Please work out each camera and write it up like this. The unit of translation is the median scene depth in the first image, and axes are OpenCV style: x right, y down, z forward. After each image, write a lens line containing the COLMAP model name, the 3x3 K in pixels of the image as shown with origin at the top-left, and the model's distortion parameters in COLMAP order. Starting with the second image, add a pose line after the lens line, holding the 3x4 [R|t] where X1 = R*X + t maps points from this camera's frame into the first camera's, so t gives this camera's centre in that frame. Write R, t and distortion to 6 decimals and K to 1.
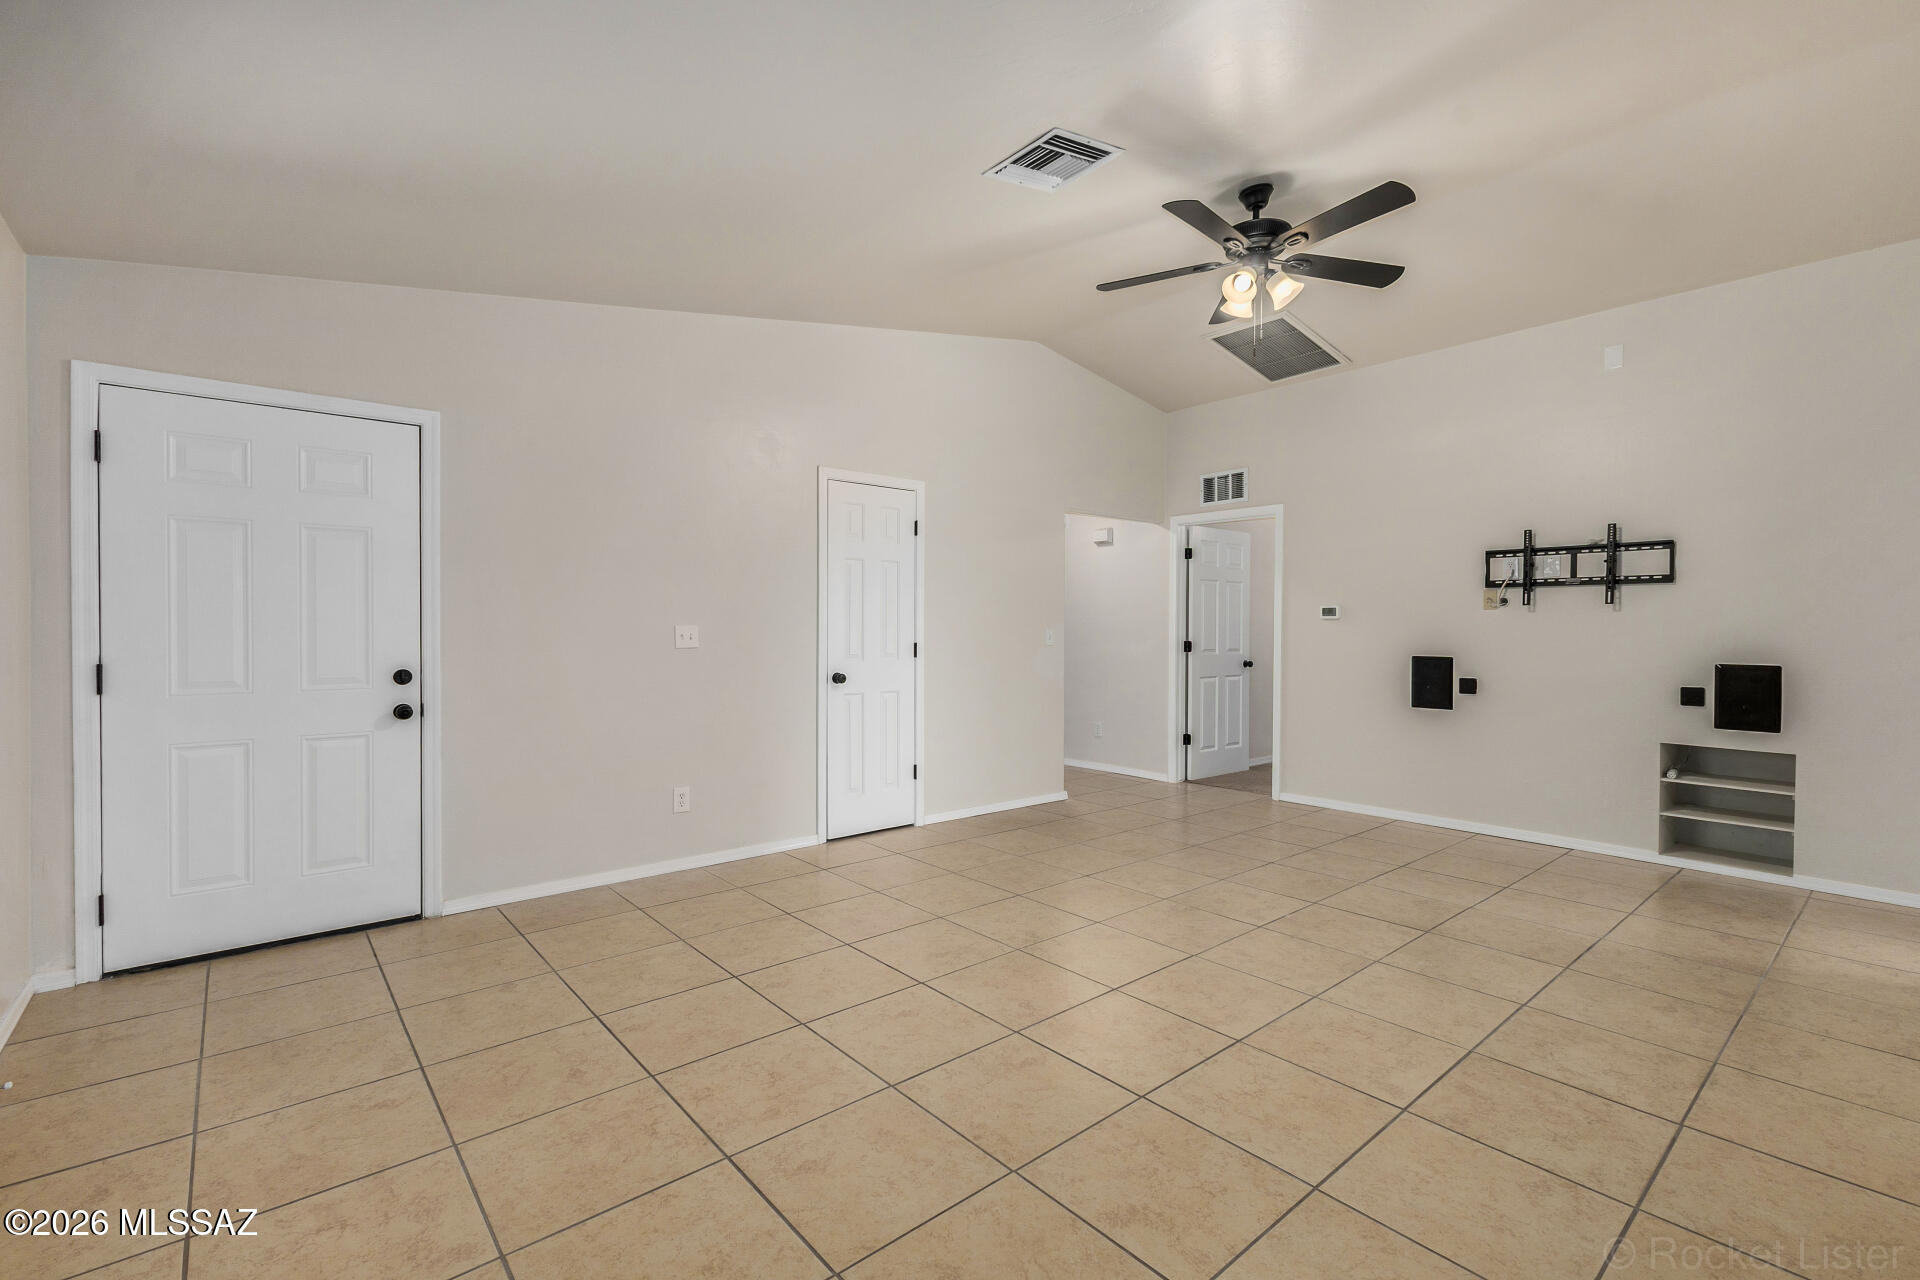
lens RADIAL K [[836.1, 0, 979.5], [0, 836.1, 637.5], [0, 0, 1]] dist [0.001752, 0.000176]
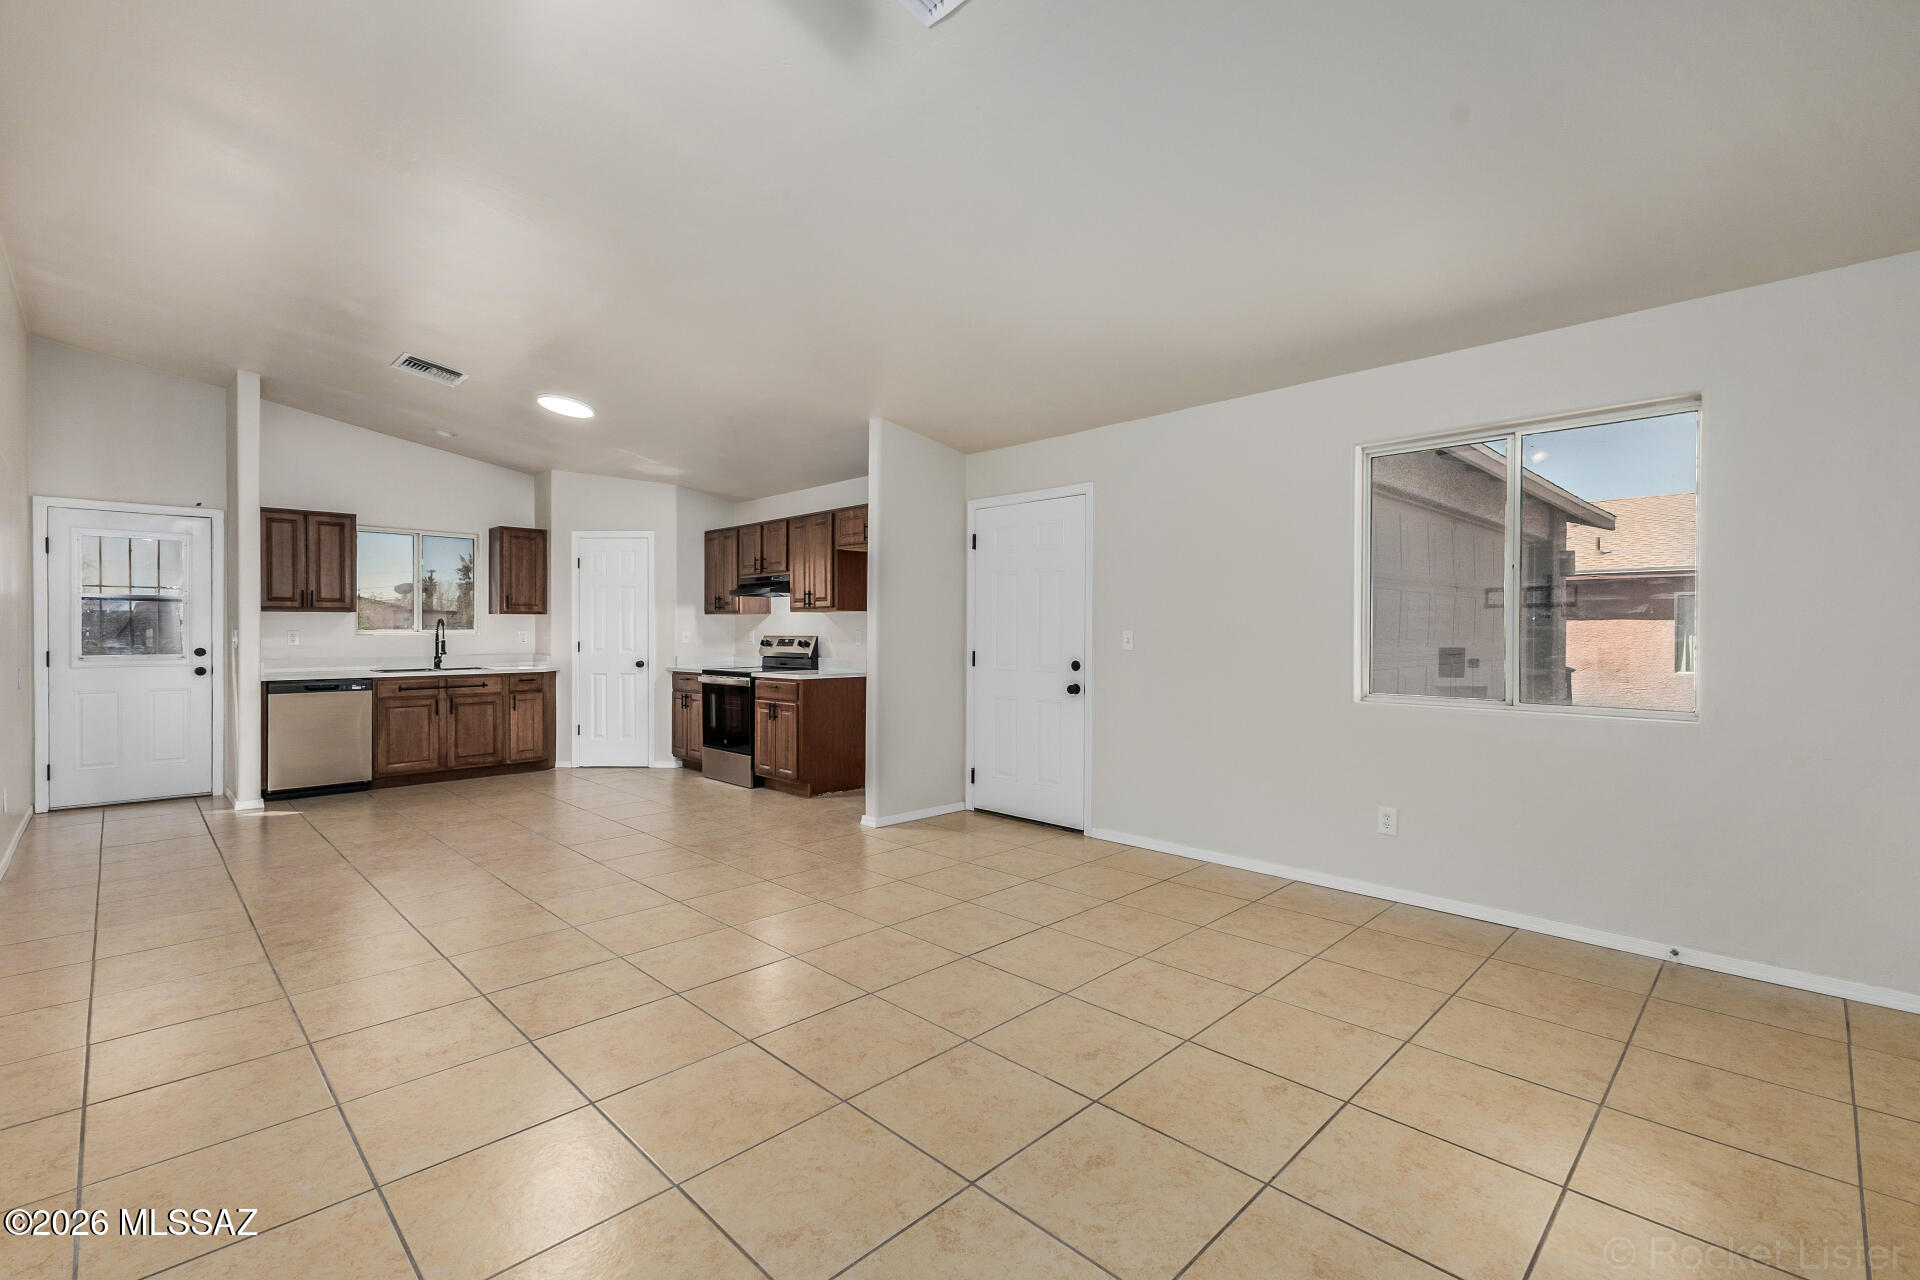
lens RADIAL K [[842.6, 0, 965.0], [0, 842.6, 638.3], [0, 0, 1]] dist [0.008713, -0.000379]
pose [[-0.998056, -0.003834, -0.062213, 0.064796], [-0.004860, 0.999854, 0.016363, -0.012834], [0.062142, 0.016634, -0.997929, 1.135077]]
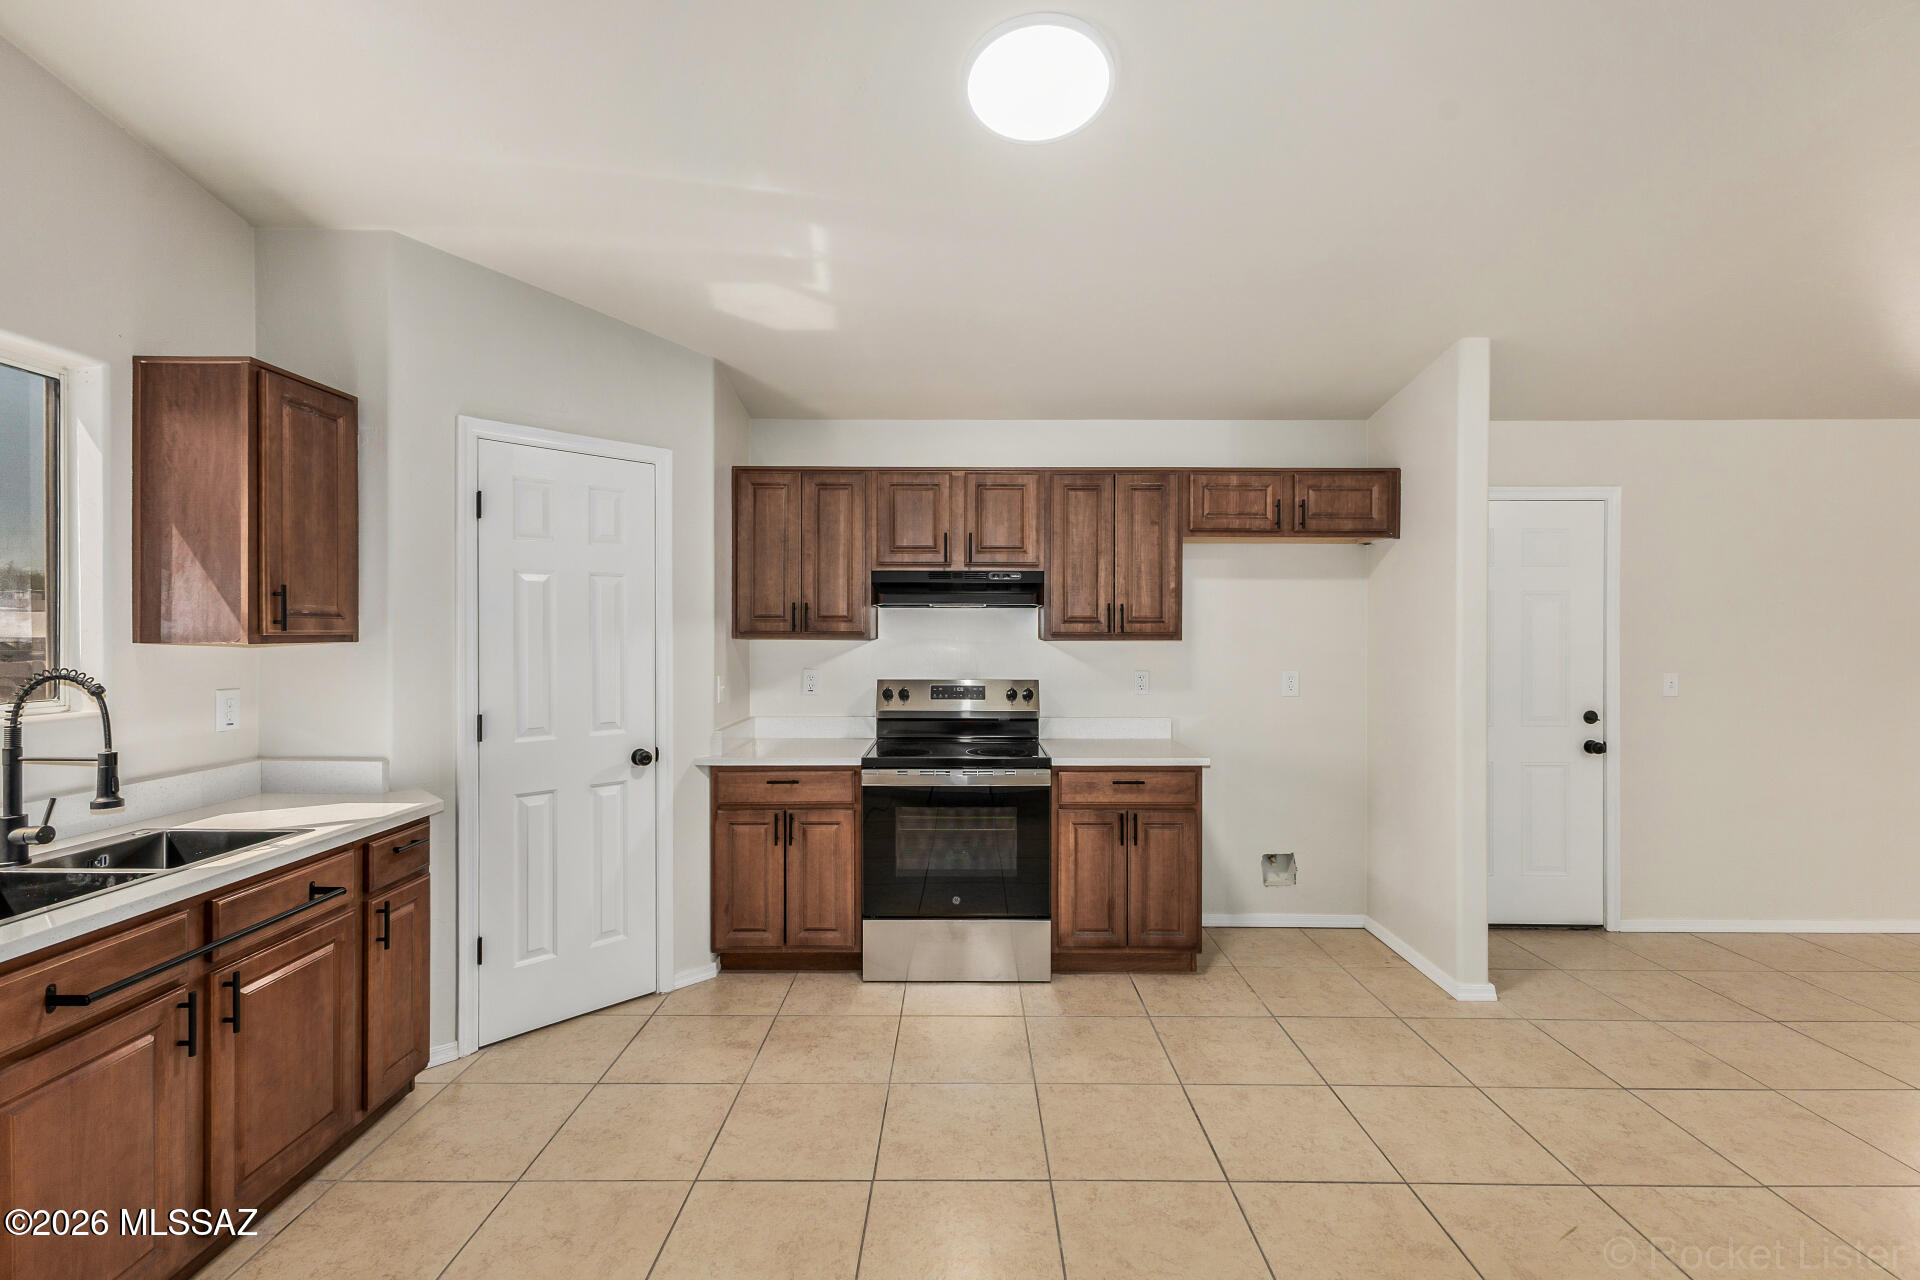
lens RADIAL K [[836.9, 0, 954.5], [0, 836.9, 637.6], [0, 0, 1]] dist [0.017220, -0.004938]
pose [[-0.660738, -0.000116, -0.750617, 0.982572], [-0.012359, 0.999866, 0.010725, -0.044222], [0.750515, 0.016363, -0.660651, 0.068590]]
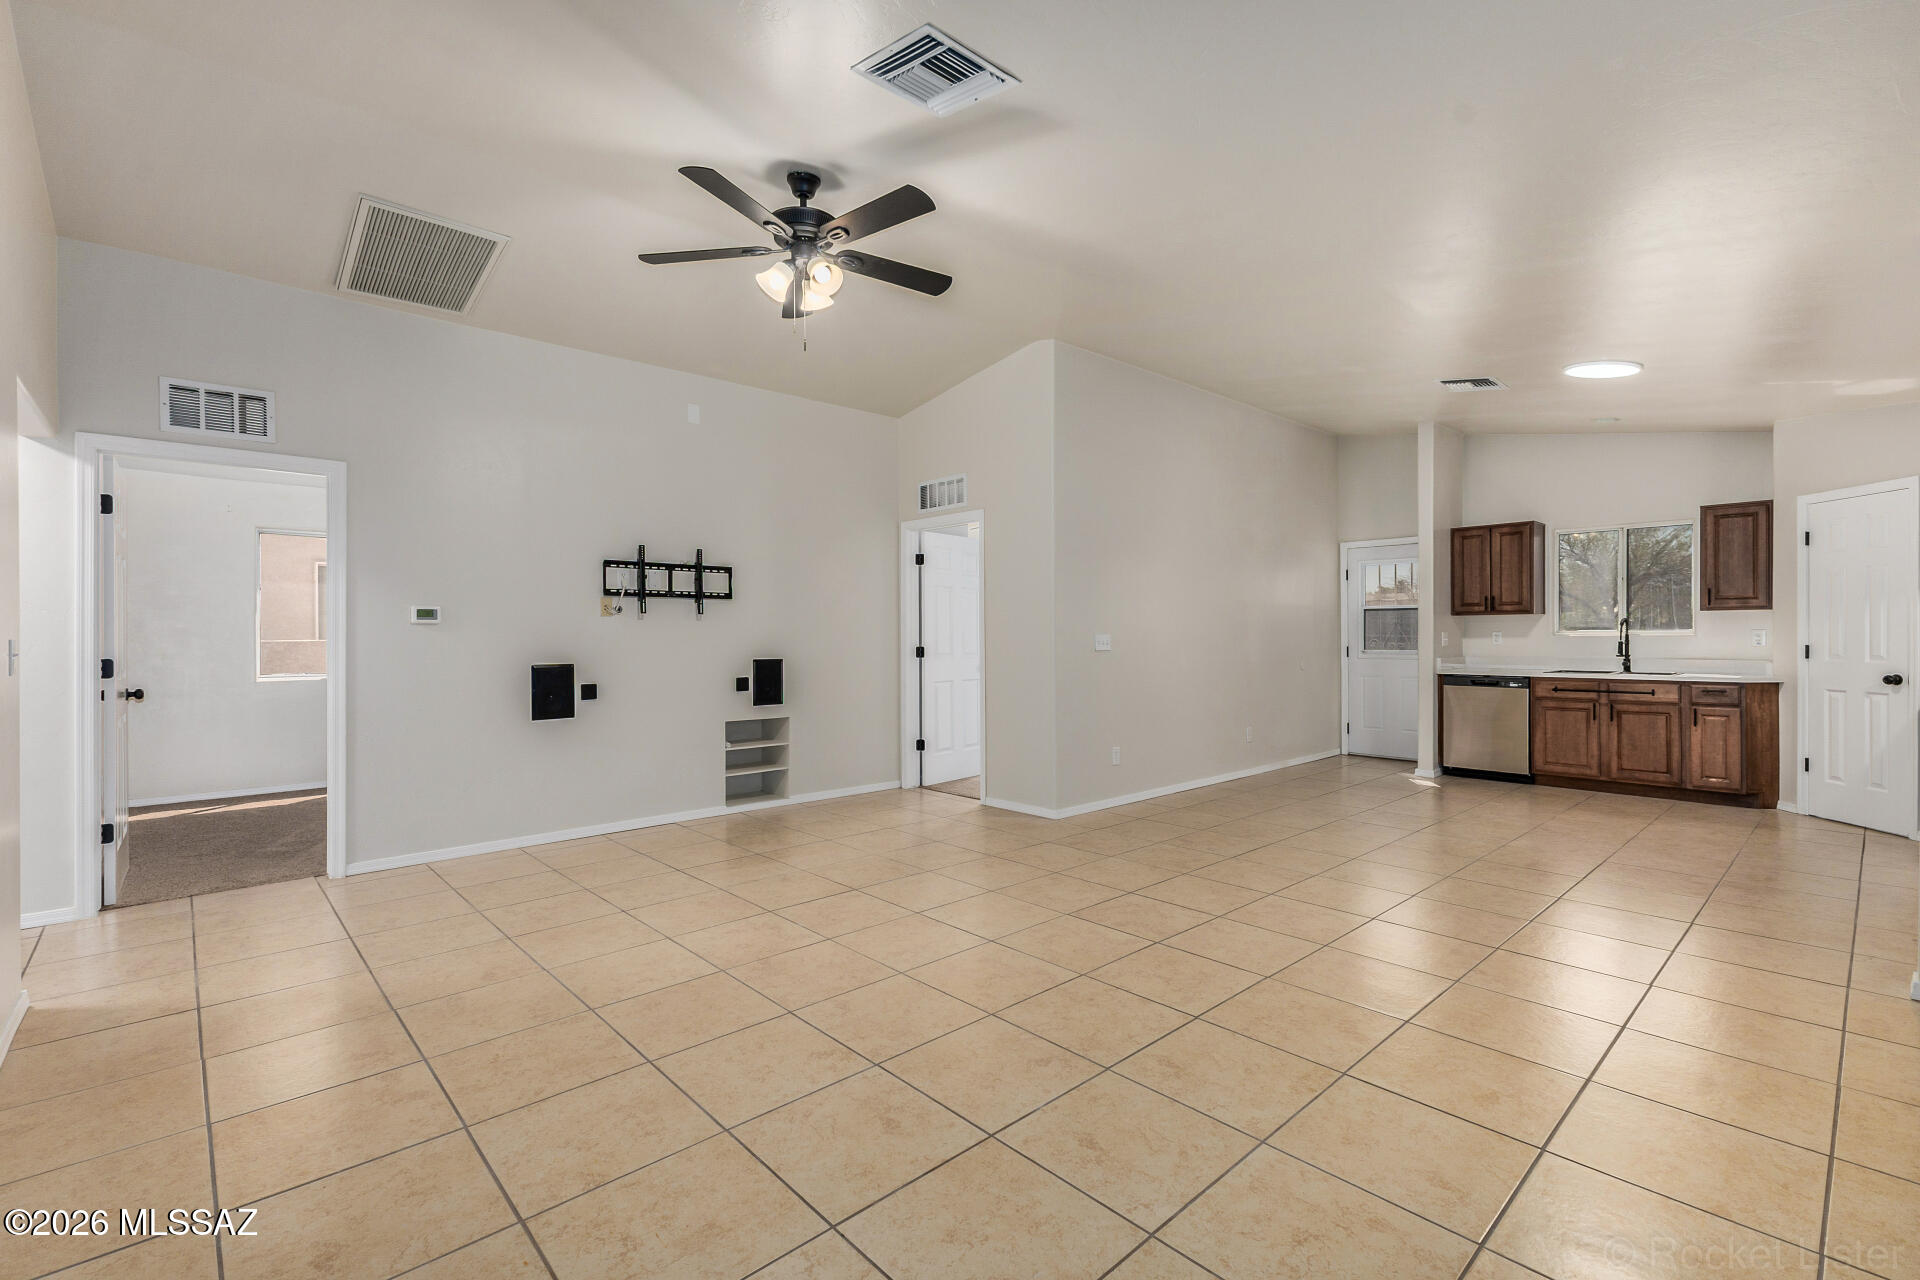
lens RADIAL K [[836.9, 0, 954.5], [0, 836.9, 637.6], [0, 0, 1]] dist [0.017220, -0.004938]
pose [[-0.016744, -0.006949, 0.999836, -0.505153], [0.012793, 0.999893, 0.007163, -0.010359], [-0.999778, 0.012911, -0.016653, 0.672440]]
